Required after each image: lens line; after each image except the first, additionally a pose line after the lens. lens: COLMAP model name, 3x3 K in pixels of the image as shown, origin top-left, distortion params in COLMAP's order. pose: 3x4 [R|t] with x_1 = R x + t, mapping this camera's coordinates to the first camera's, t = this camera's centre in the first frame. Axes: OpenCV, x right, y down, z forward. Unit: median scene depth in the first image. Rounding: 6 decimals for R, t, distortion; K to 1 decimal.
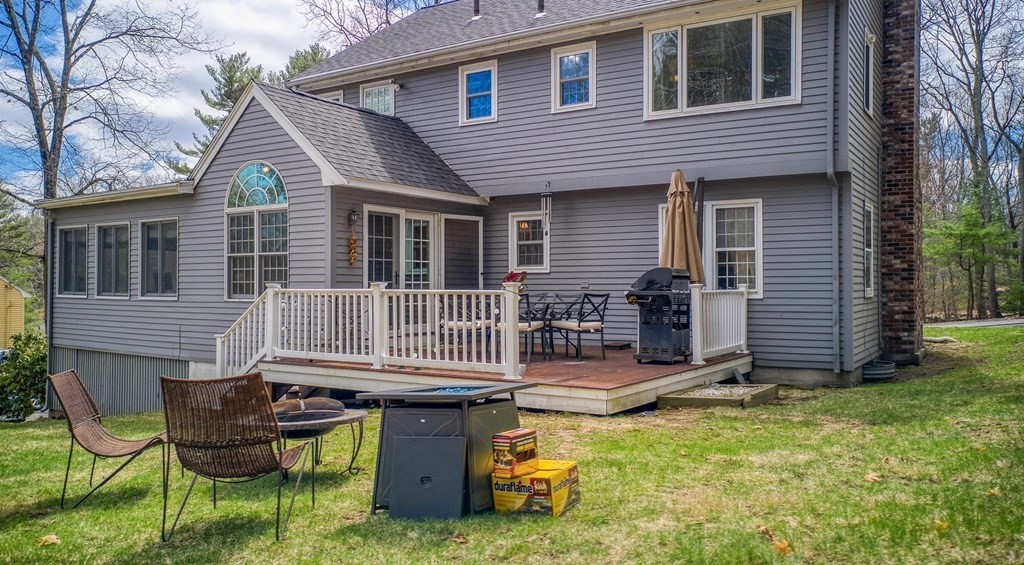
lens RADIAL K [[788.5, 0, 510.9], [0, 788.5, 280.3], [0, 0, 1]] dist [-0.086617, 0.005736]
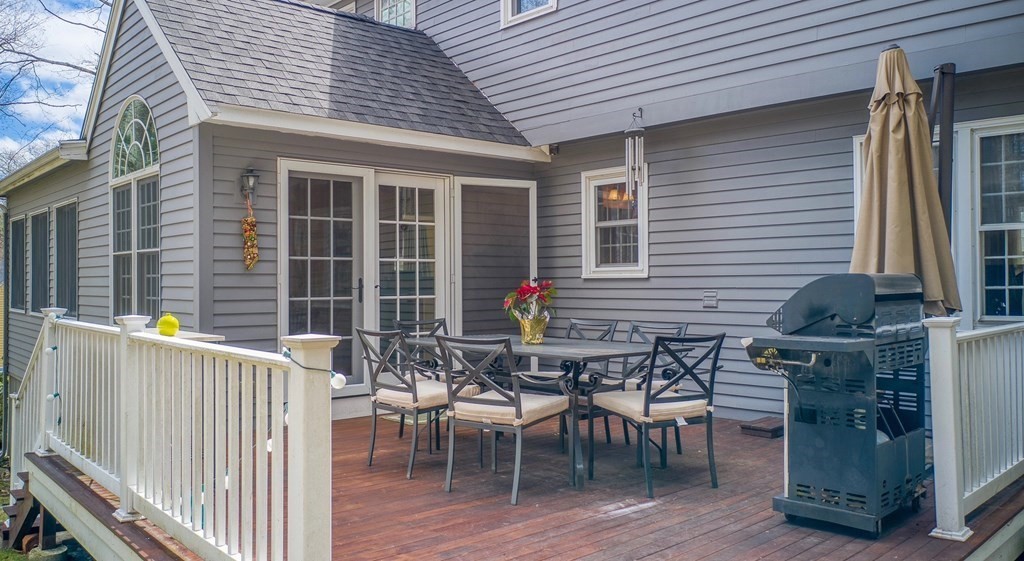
lens RADIAL K [[817.5, 0, 515.3], [0, 817.5, 280.5], [0, 0, 1]] dist [-0.101952, -0.017289]
pose [[0.969843, -0.005404, -0.243670, 0.102932], [0.007280, 0.999950, 0.006799, -0.013209], [0.243621, -0.008368, 0.969834, 0.461096]]
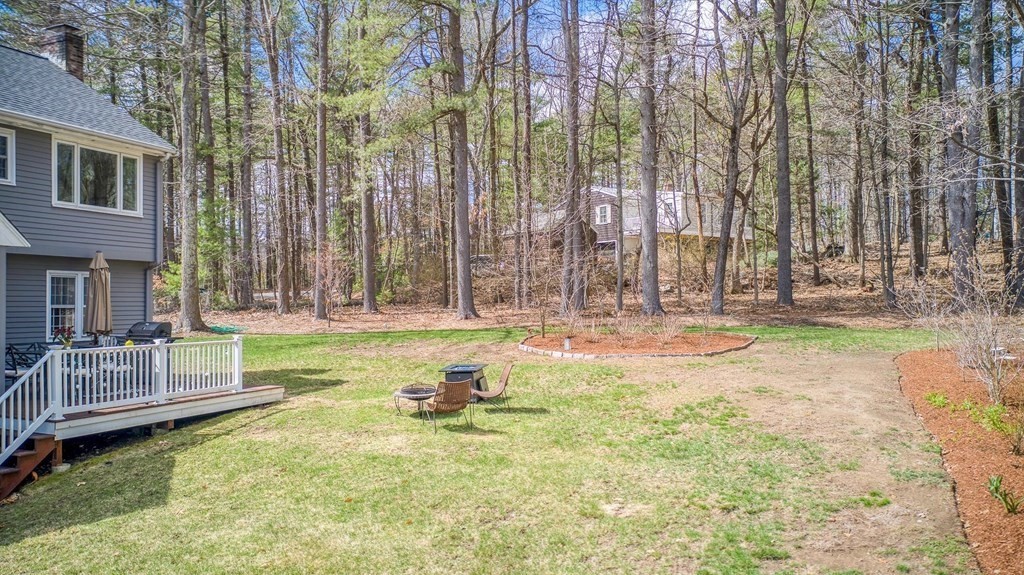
lens RADIAL K [[788.5, 0, 511.2], [0, 788.5, 286.3], [0, 0, 1]] dist [-0.086617, 0.005736]
pose [[-0.202136, 0.021458, 0.979122, -1.156700], [-0.015053, 0.999574, -0.025013, -0.048777], [-0.979242, -0.019794, -0.201726, 0.486626]]
